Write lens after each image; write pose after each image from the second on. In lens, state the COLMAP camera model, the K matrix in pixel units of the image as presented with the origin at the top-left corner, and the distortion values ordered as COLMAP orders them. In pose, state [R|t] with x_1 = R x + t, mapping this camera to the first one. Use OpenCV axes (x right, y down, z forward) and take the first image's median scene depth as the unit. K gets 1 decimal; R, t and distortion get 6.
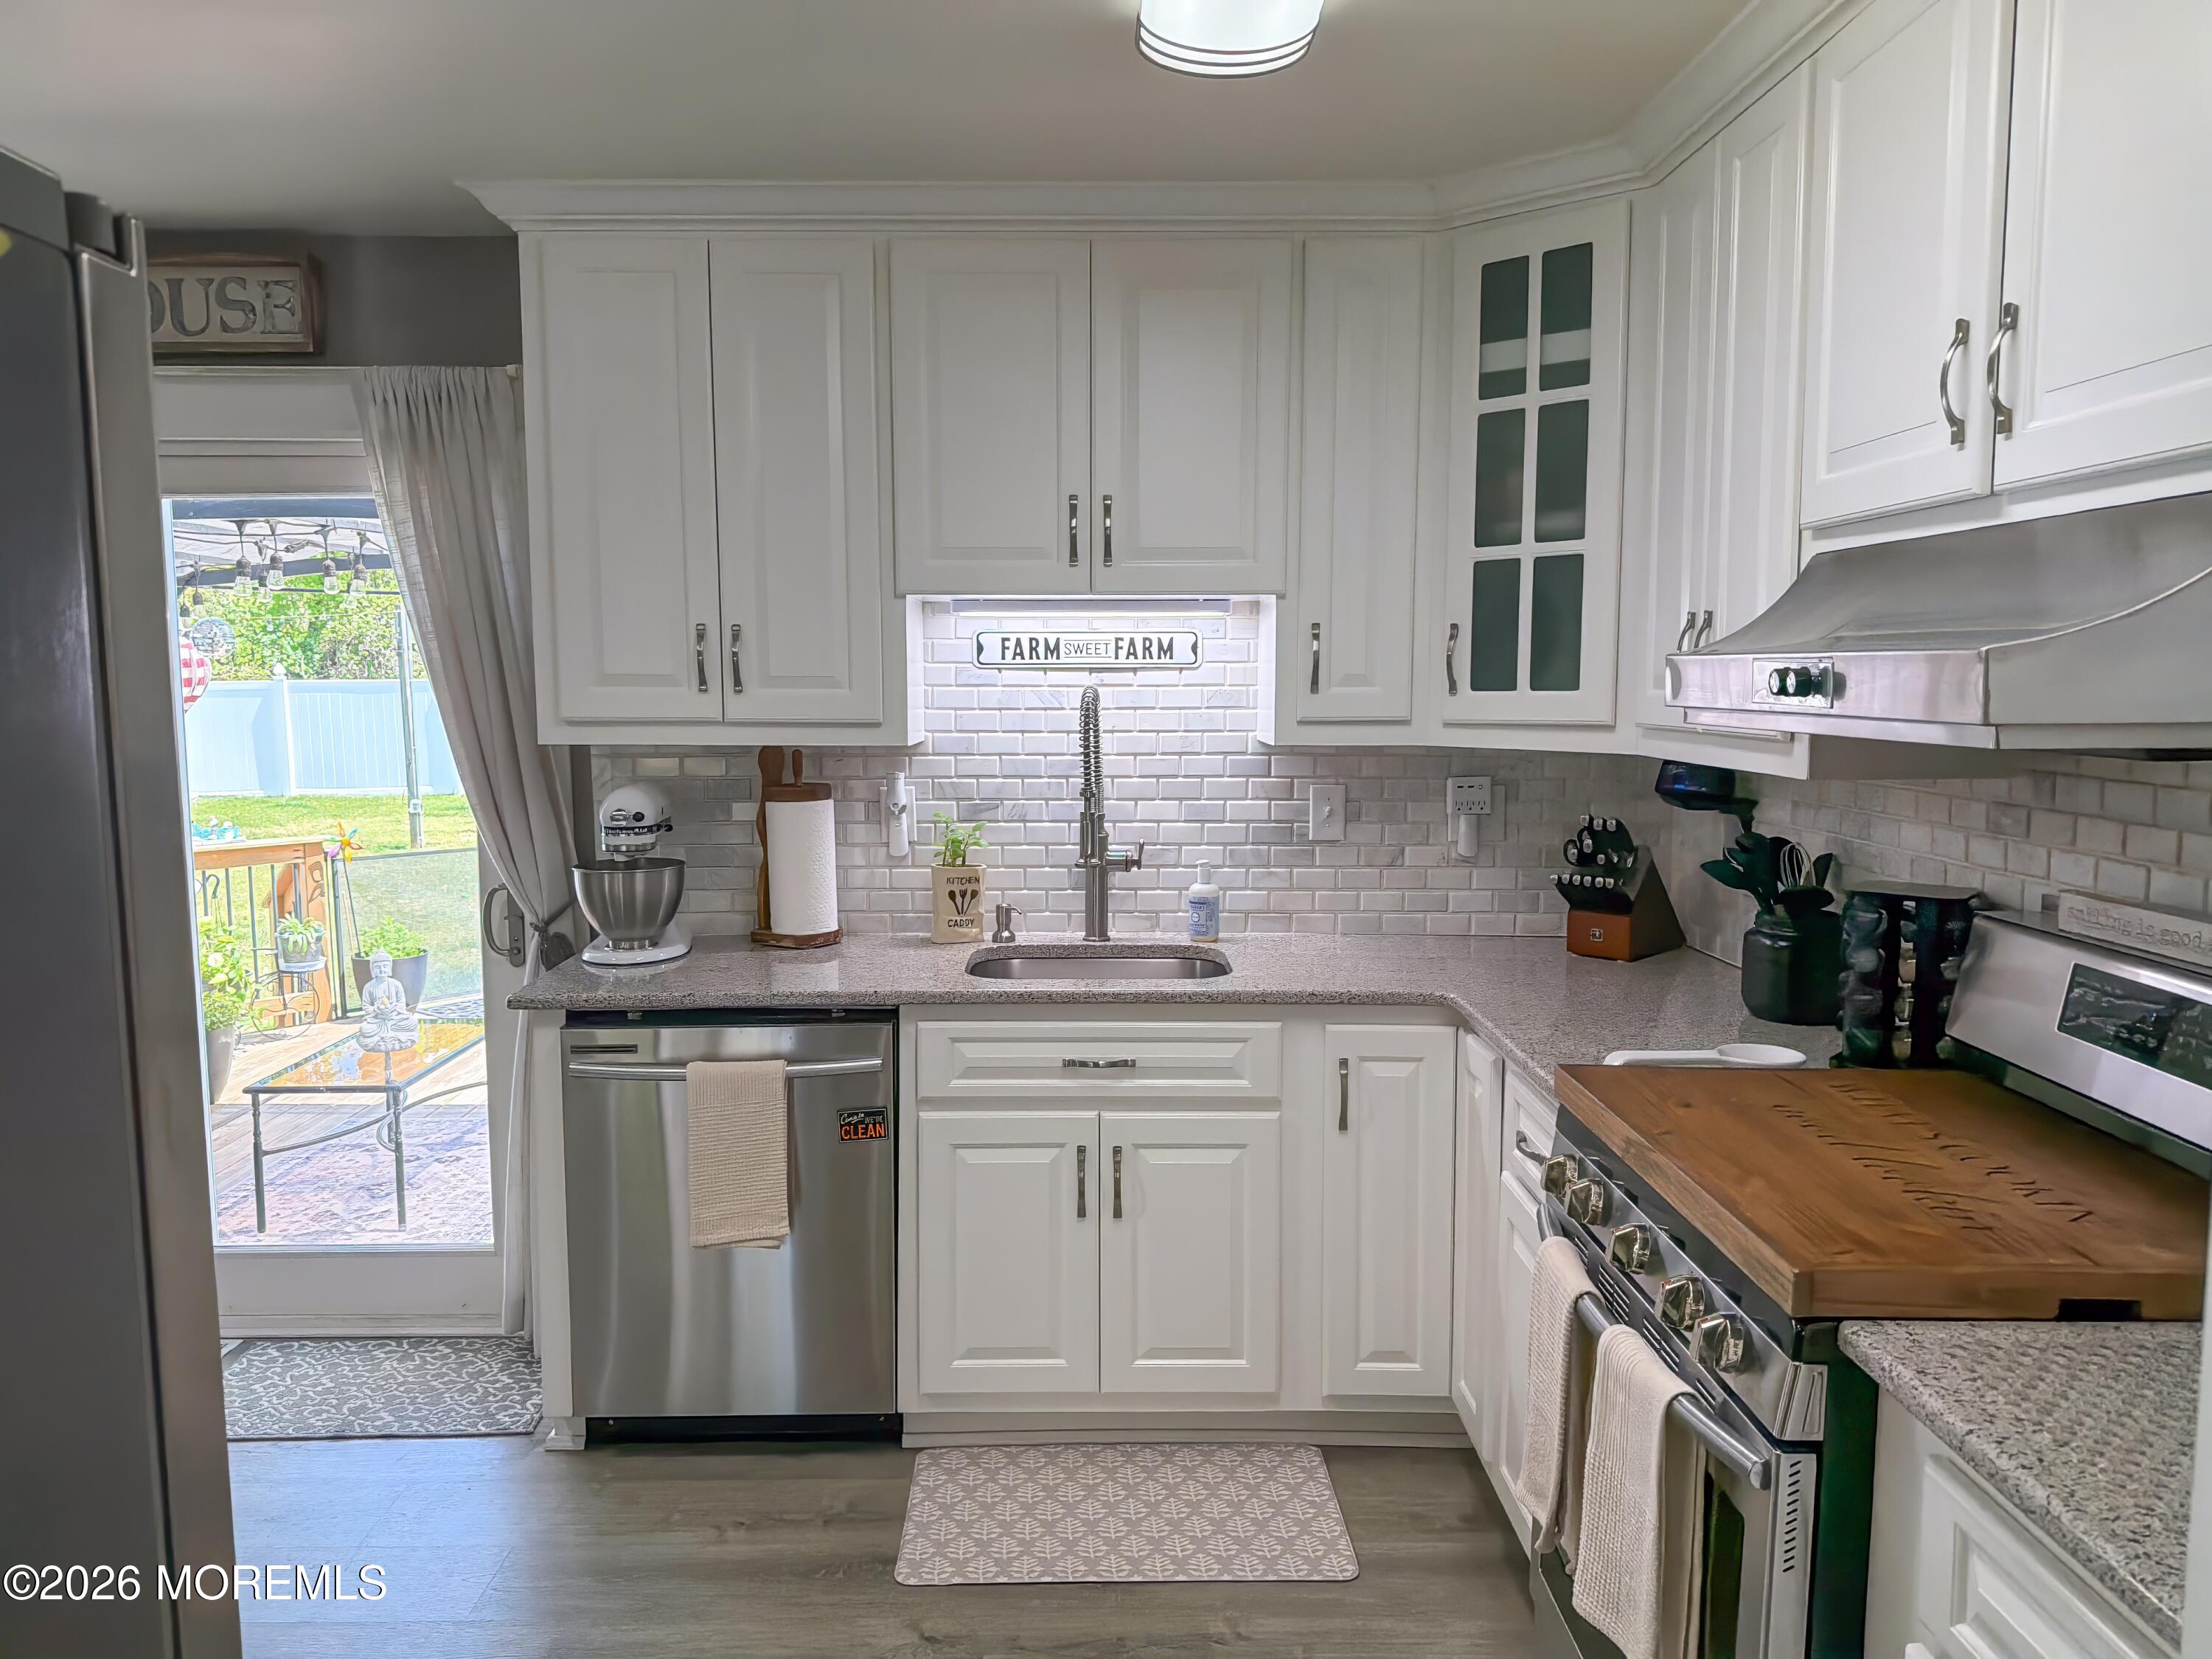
lens RADIAL K [[1563.0, 0, 1090.0], [0, 1563.0, 829.3], [0, 0, 1]] dist [0.063565, -0.053181]
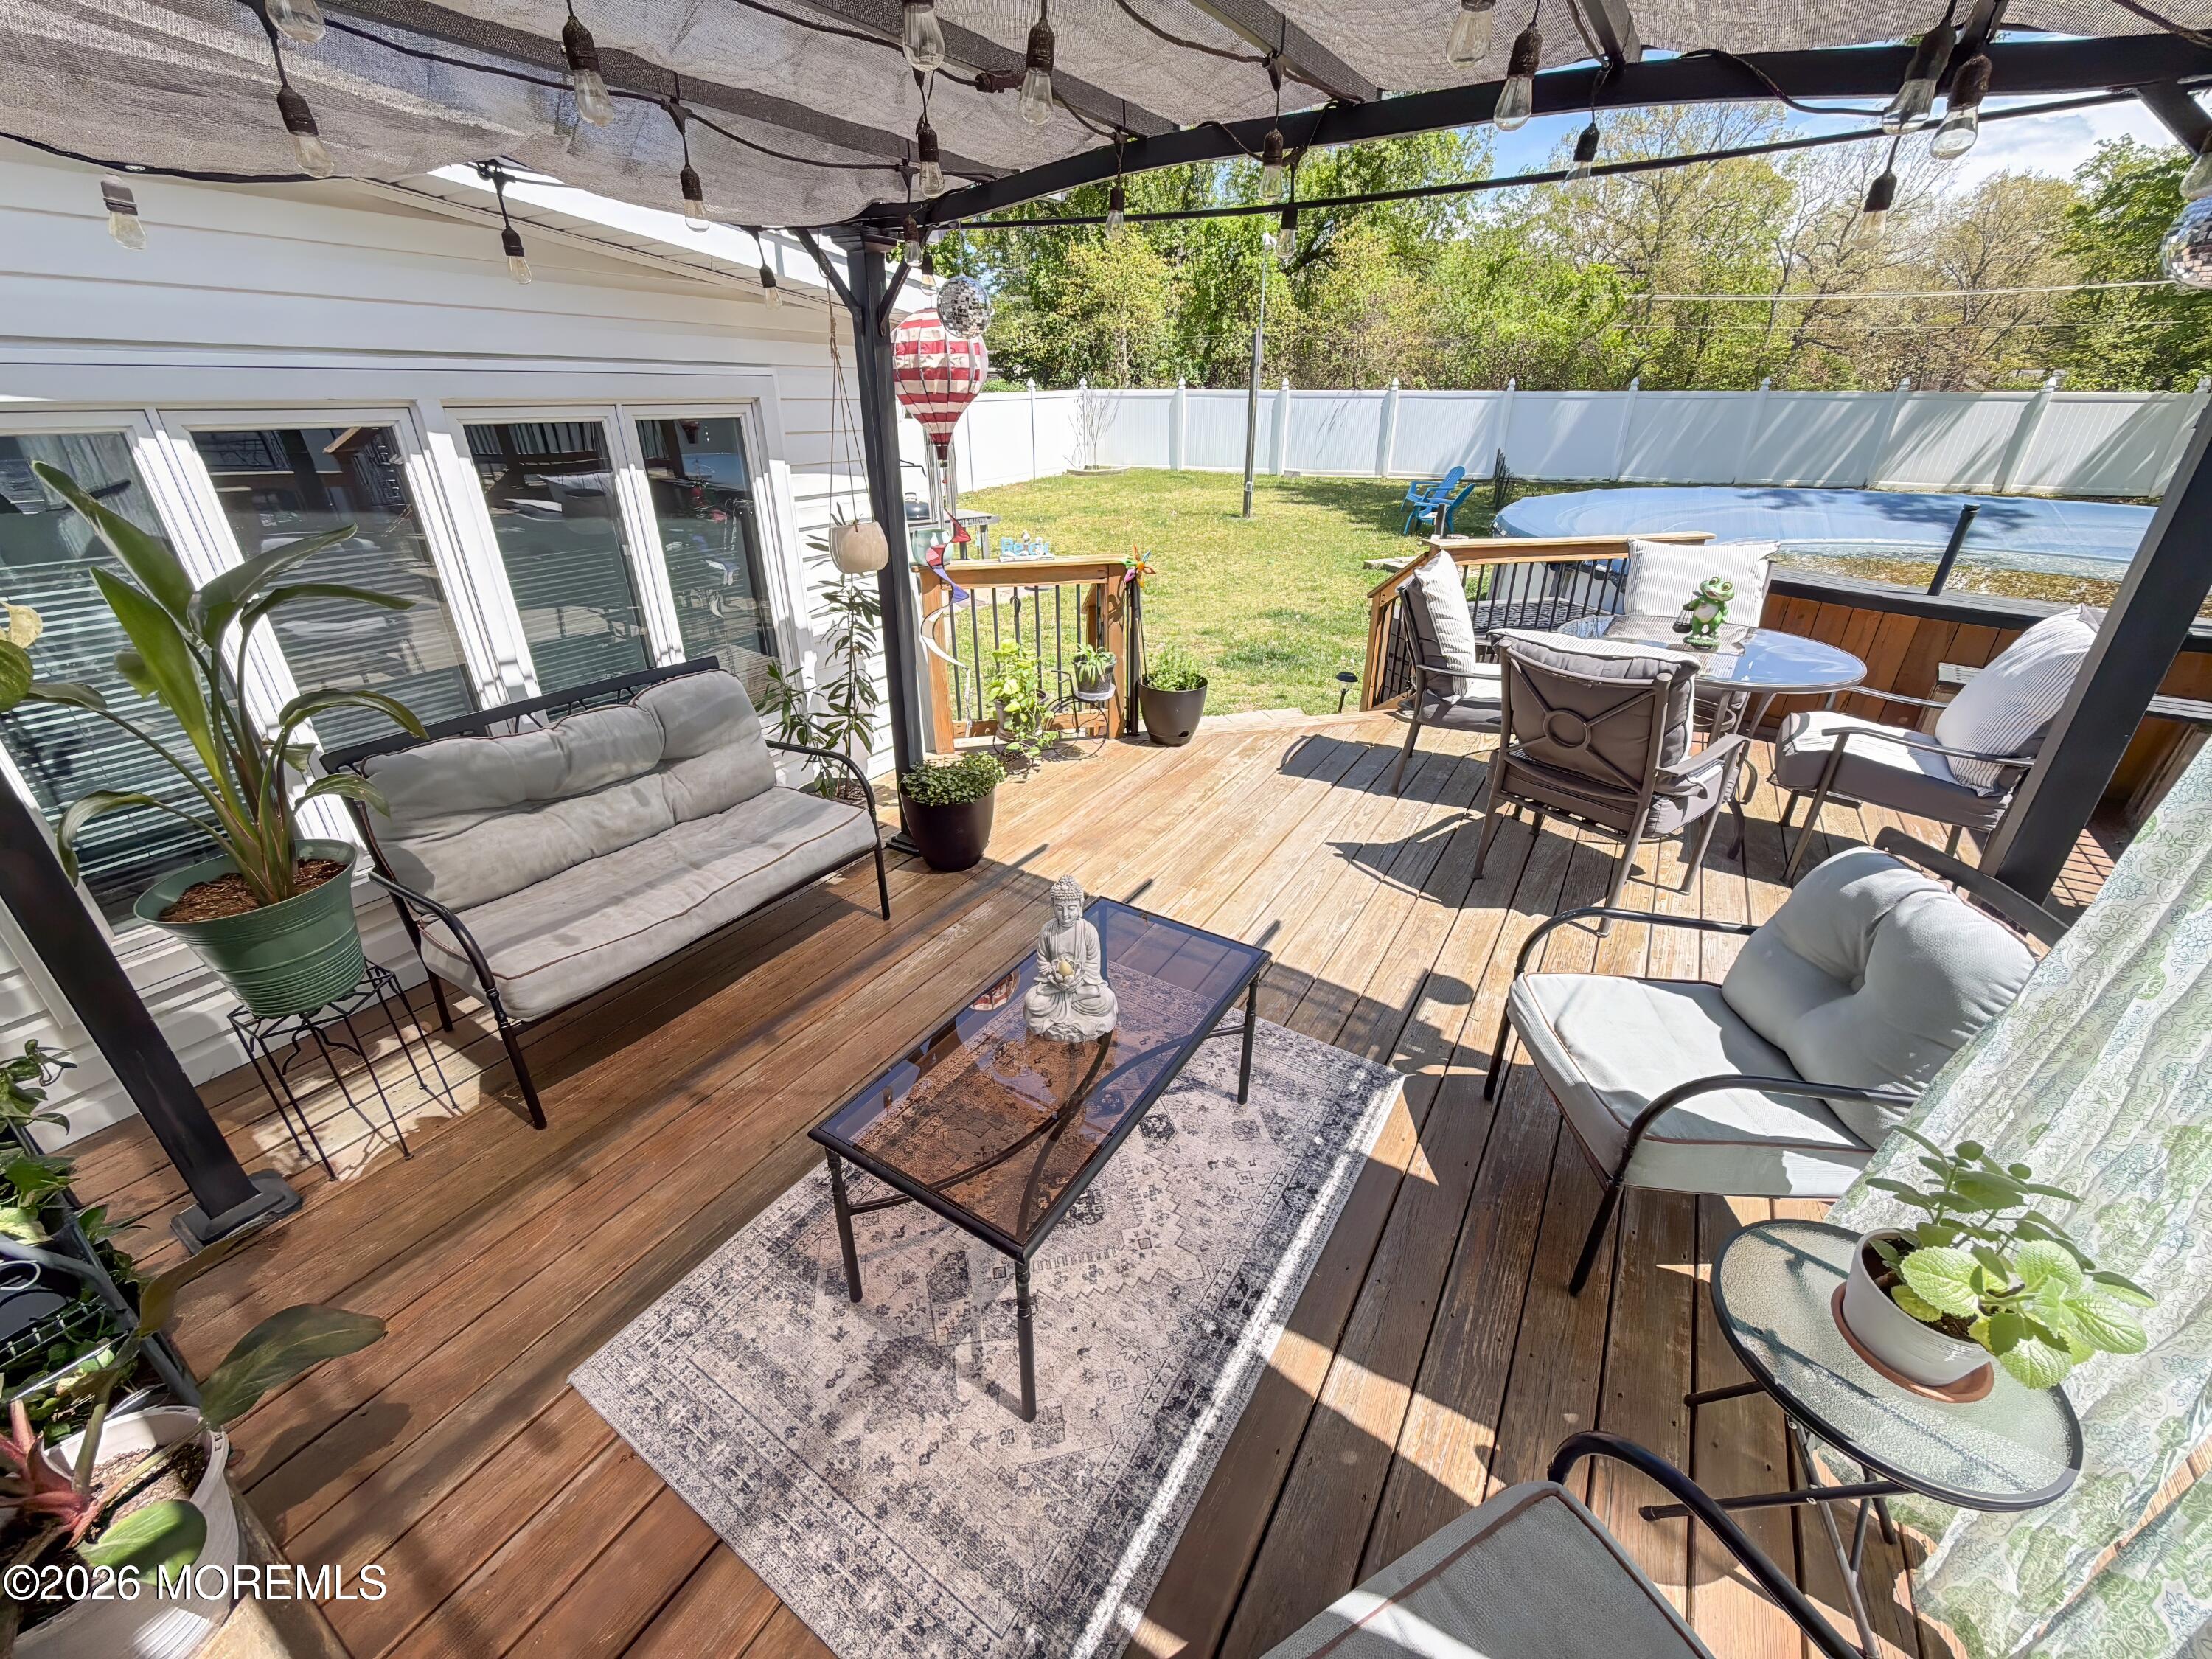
lens RADIAL K [[894.3, 0, 1121.4], [0, 894.3, 828.4], [0, 0, 1]] dist [0.000010, -0.000065]
pose [[0.853430, 0.239112, -0.463123, -0.490954], [-0.061629, 0.928619, 0.365881, -0.105196], [0.517551, -0.283712, 0.807247, 1.290484]]
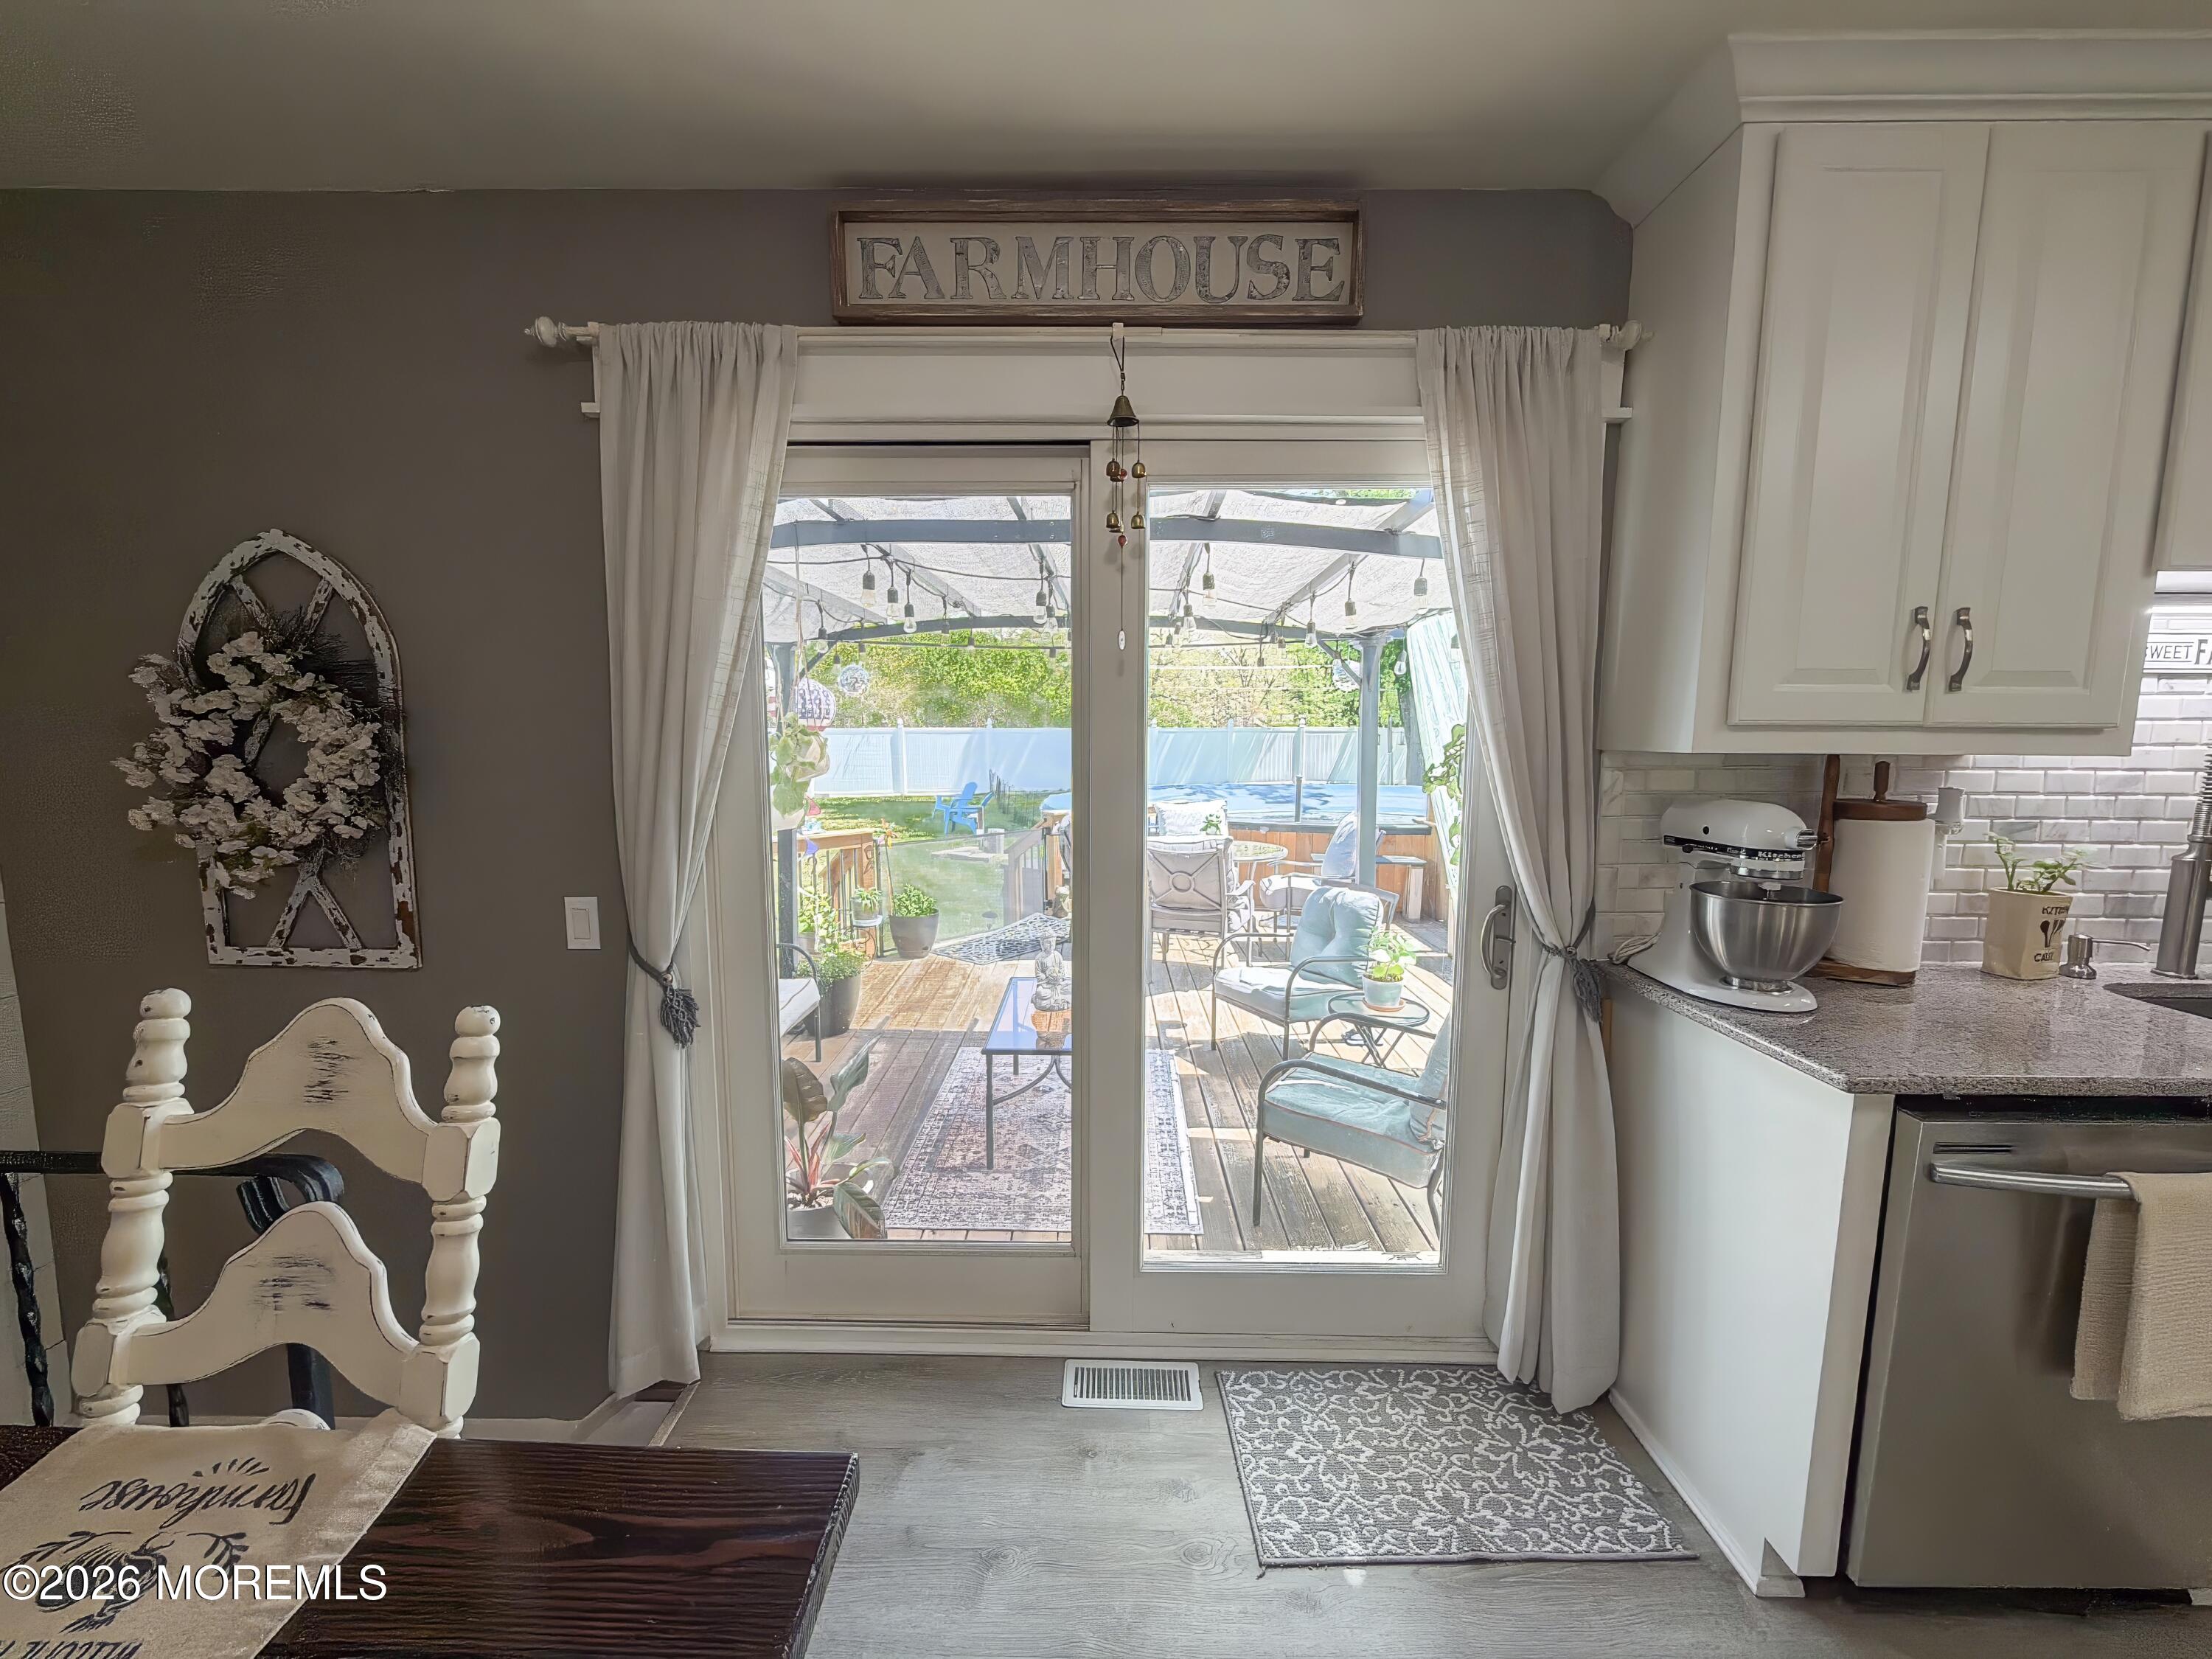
lens RADIAL K [[894.3, 0, 1099.1], [0, 894.3, 837.8], [0, 0, 1]] dist [0.000010, -0.000065]
pose [[0.999798, 0.009208, -0.017855, -0.683253], [-0.008831, 0.999739, 0.021054, -0.015590], [0.018044, -0.020892, 0.999619, 0.528918]]
